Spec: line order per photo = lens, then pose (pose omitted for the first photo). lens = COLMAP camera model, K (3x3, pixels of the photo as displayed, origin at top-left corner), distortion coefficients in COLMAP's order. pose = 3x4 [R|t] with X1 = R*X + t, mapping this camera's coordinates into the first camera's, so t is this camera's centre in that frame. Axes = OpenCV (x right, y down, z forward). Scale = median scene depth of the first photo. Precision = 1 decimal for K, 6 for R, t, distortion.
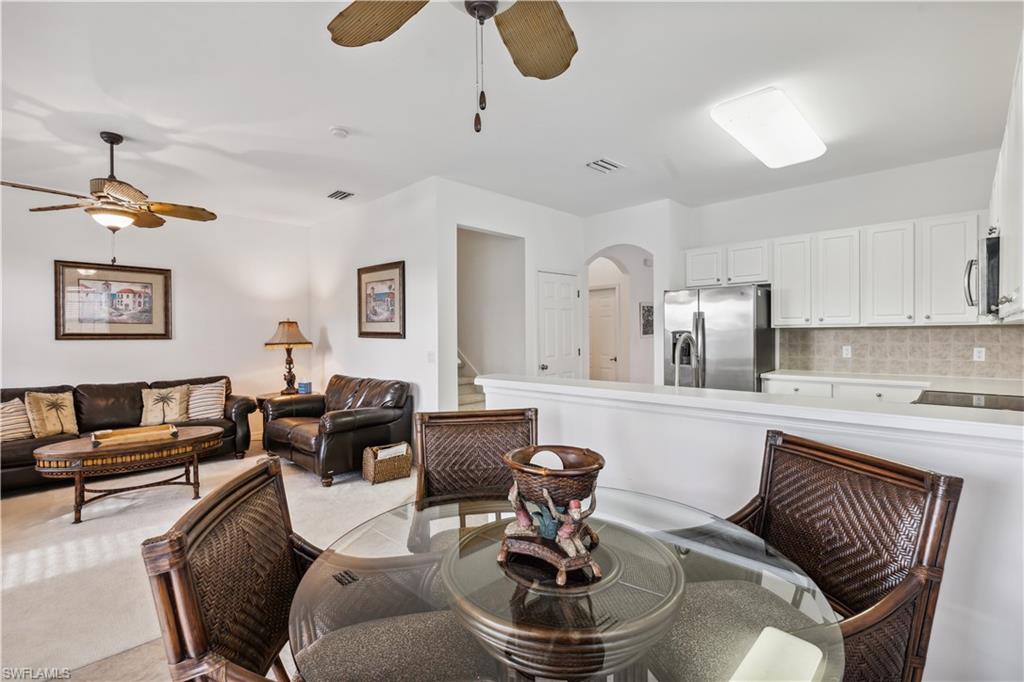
lens RADIAL K [[460.7, 0, 516.3], [0, 460.7, 341.4], [0, 0, 1]] dist [0.000605, 0.000386]
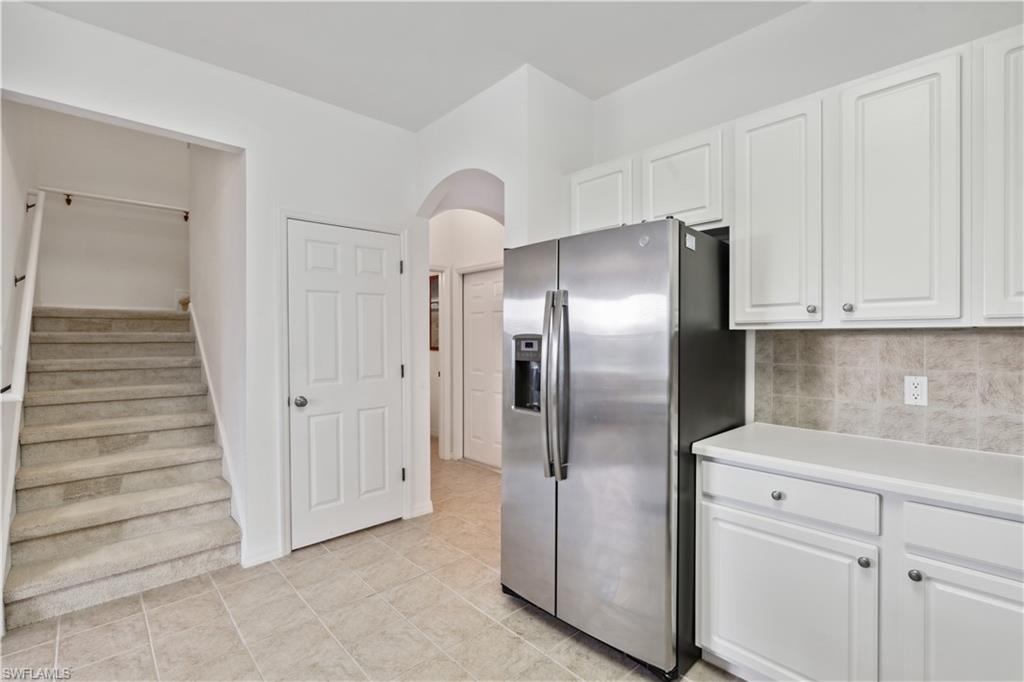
lens RADIAL K [[464.0, 0, 509.7], [0, 464.0, 340.2], [0, 0, 1]] dist [-0.000611, 0.000074]
pose [[0.998856, 0.010835, -0.046574, 0.369141], [-0.011518, 0.999829, -0.014437, -0.010864], [0.046410, 0.014957, 0.998810, 0.558482]]
